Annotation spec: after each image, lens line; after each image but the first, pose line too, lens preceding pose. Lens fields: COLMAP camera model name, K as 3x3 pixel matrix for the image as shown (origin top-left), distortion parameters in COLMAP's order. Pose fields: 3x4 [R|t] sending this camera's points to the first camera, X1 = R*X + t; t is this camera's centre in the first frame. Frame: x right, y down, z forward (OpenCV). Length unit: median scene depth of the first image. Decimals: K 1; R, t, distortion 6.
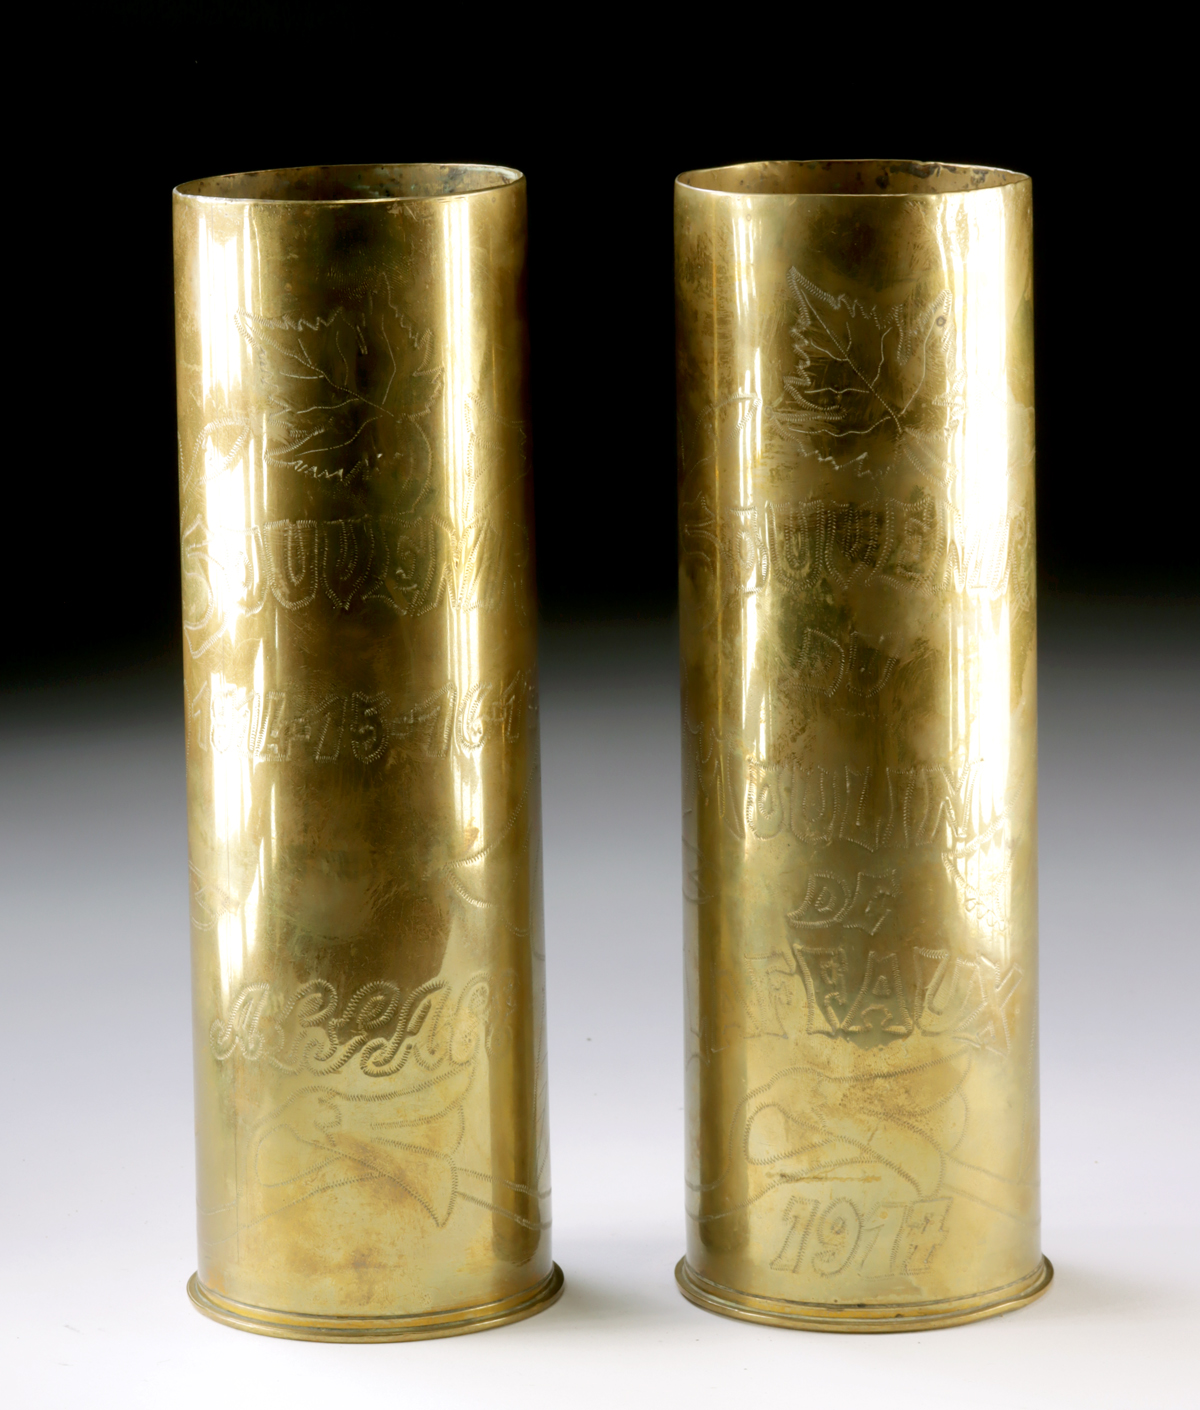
lens RADIAL K [[4600.3, 0, 601.6], [0, 4600.3, 700.9], [0, 0, 1]] dist [-0.027460, 0.000000]
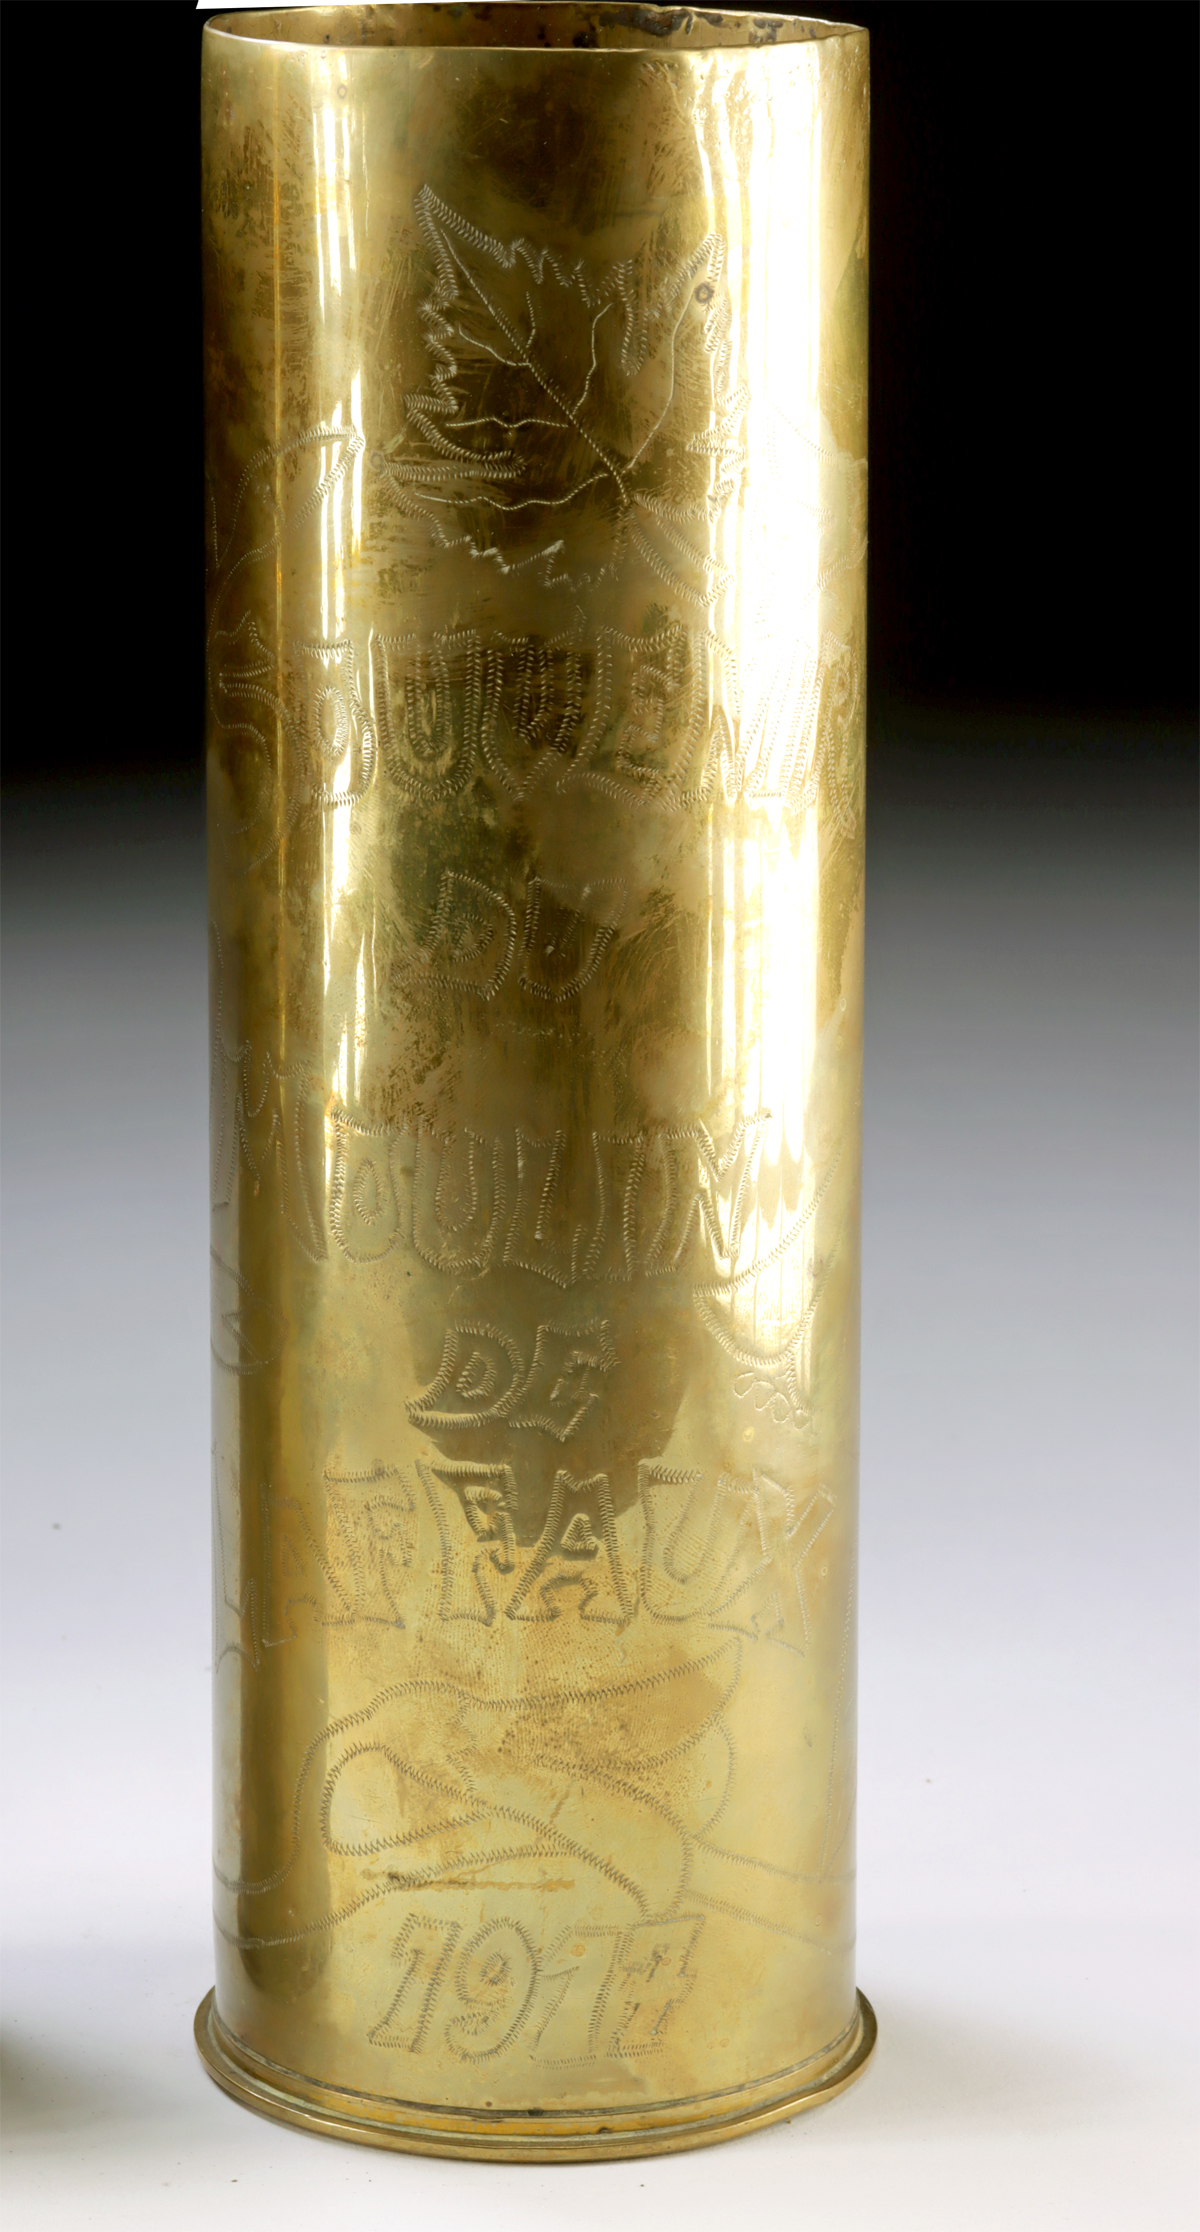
lens RADIAL K [[6476.8, 0, 434.9], [0, 6476.8, 1217.1], [0, 0, 1]] dist [-0.035150, 0.000000]
pose [[0.998701, 0.003864, 0.050810, 0.005275], [-0.006389, 0.998748, 0.049620, -0.012700], [-0.050555, -0.049880, 0.997475, 0.245119]]
